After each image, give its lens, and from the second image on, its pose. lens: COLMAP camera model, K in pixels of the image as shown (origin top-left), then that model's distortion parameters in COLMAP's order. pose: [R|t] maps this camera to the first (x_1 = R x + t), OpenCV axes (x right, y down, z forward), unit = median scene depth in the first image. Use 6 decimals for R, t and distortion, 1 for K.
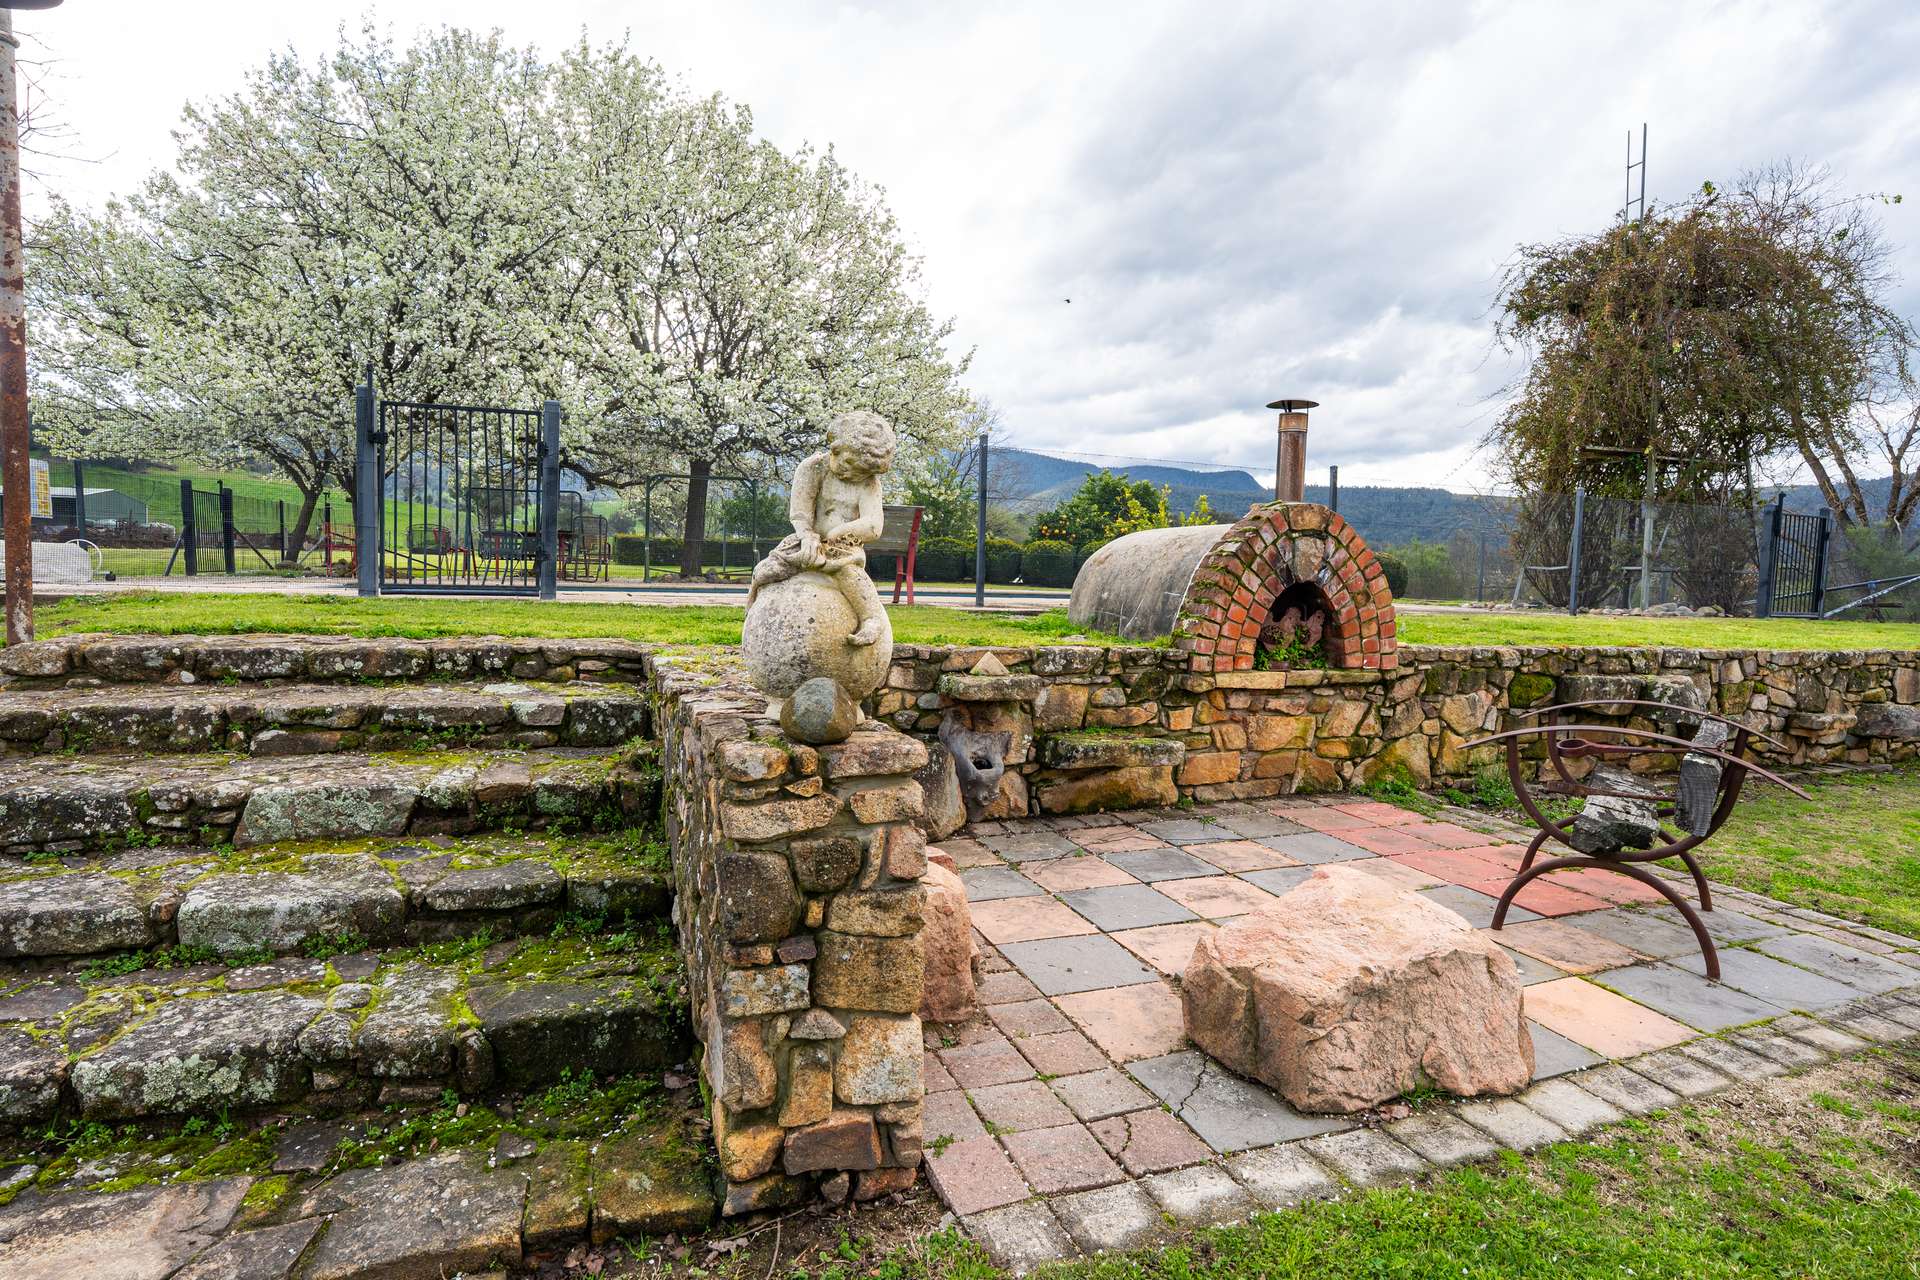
lens RADIAL K [[941.4, 0, 962.4], [0, 941.4, 642.1], [0, 0, 1]] dist [-0.037224, -0.000200]
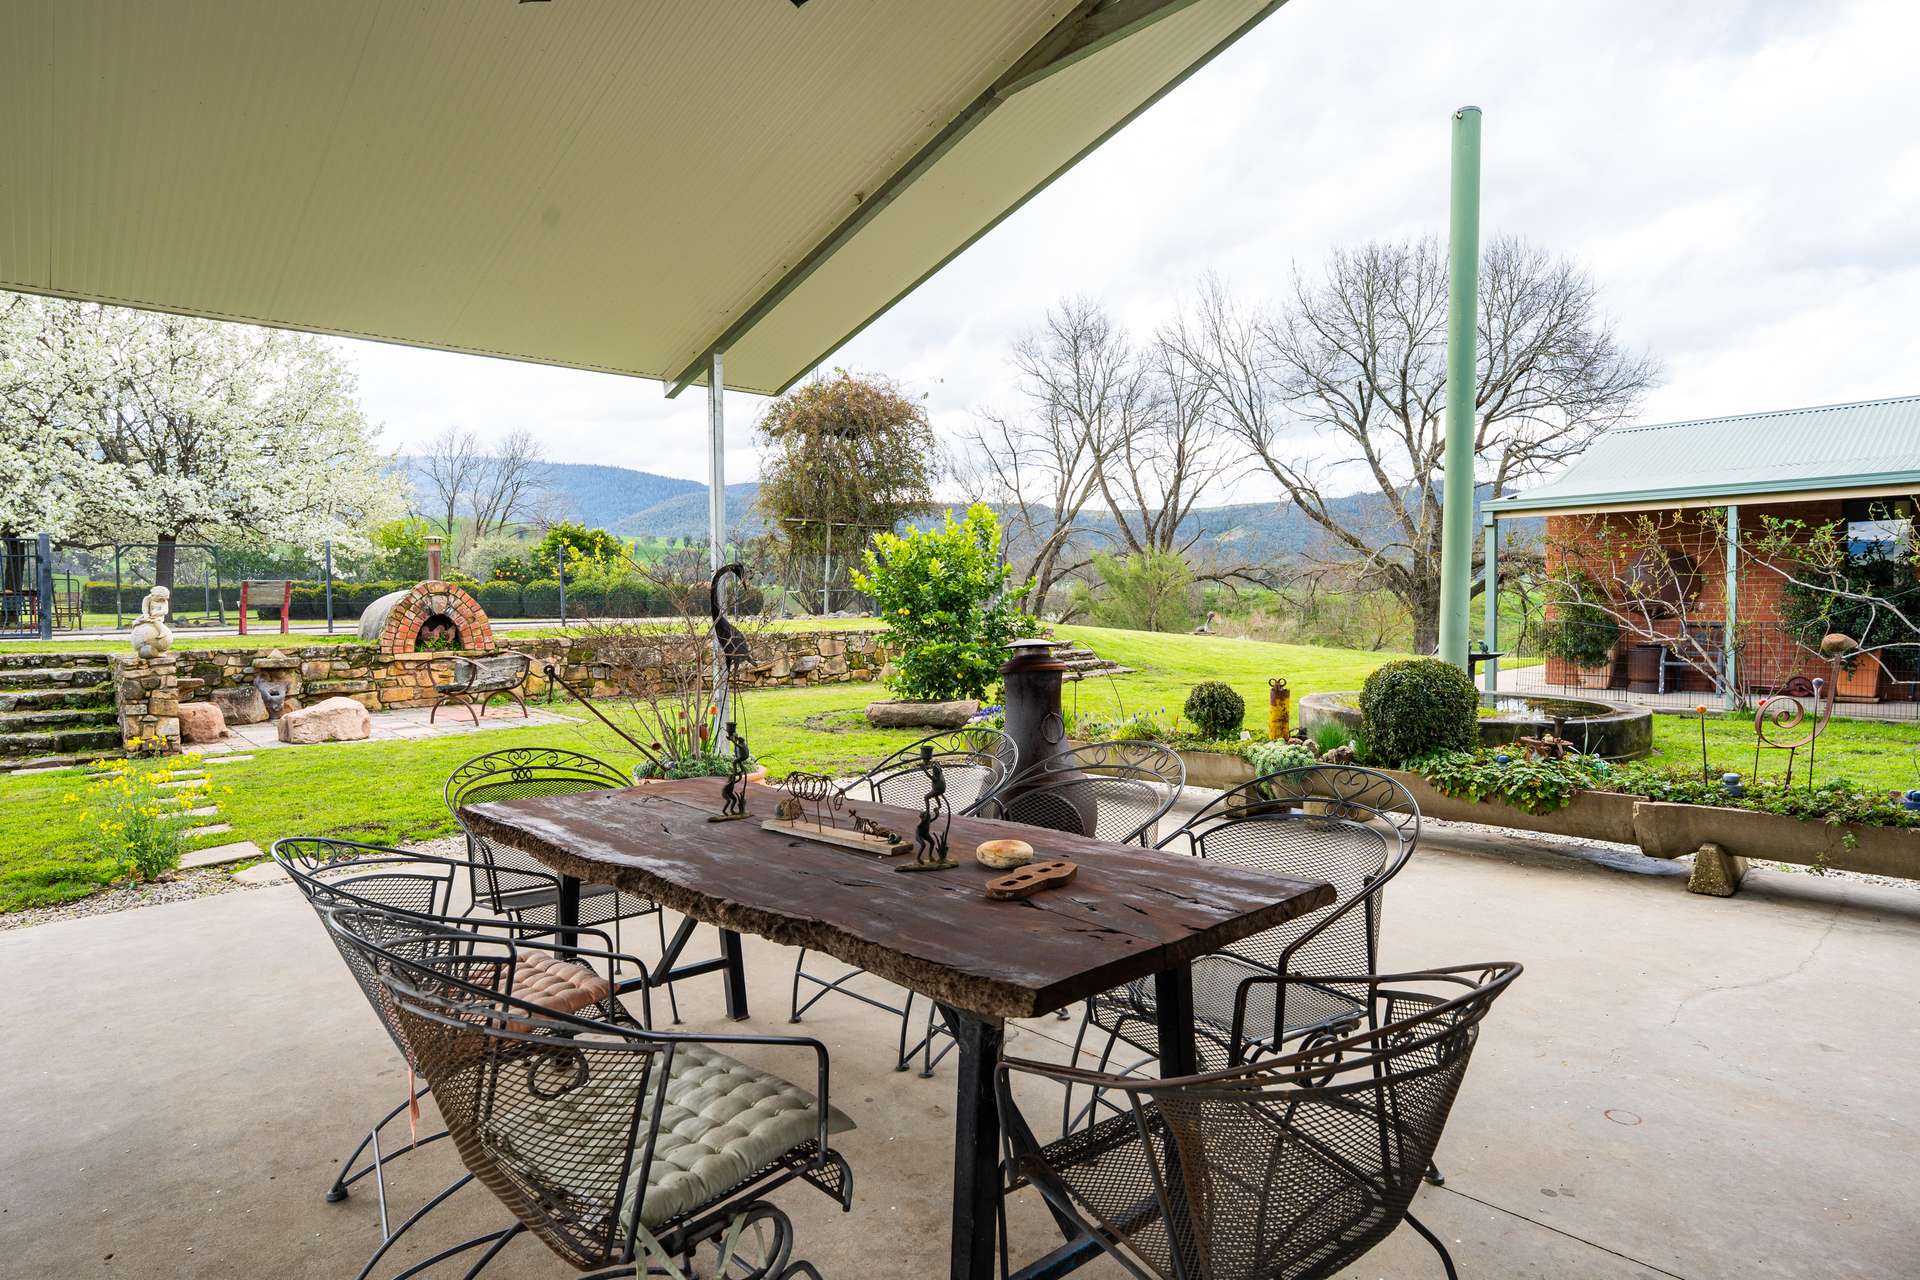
lens RADIAL K [[1068.7, 0, 958.1], [0, 1068.7, 639.3], [0, 0, 1]] dist [-0.004427, 0.002555]
pose [[0.943914, -0.051983, 0.326075, 0.755945], [0.062414, 0.997817, -0.021599, 0.147430], [-0.324240, 0.040739, 0.945097, -2.093984]]
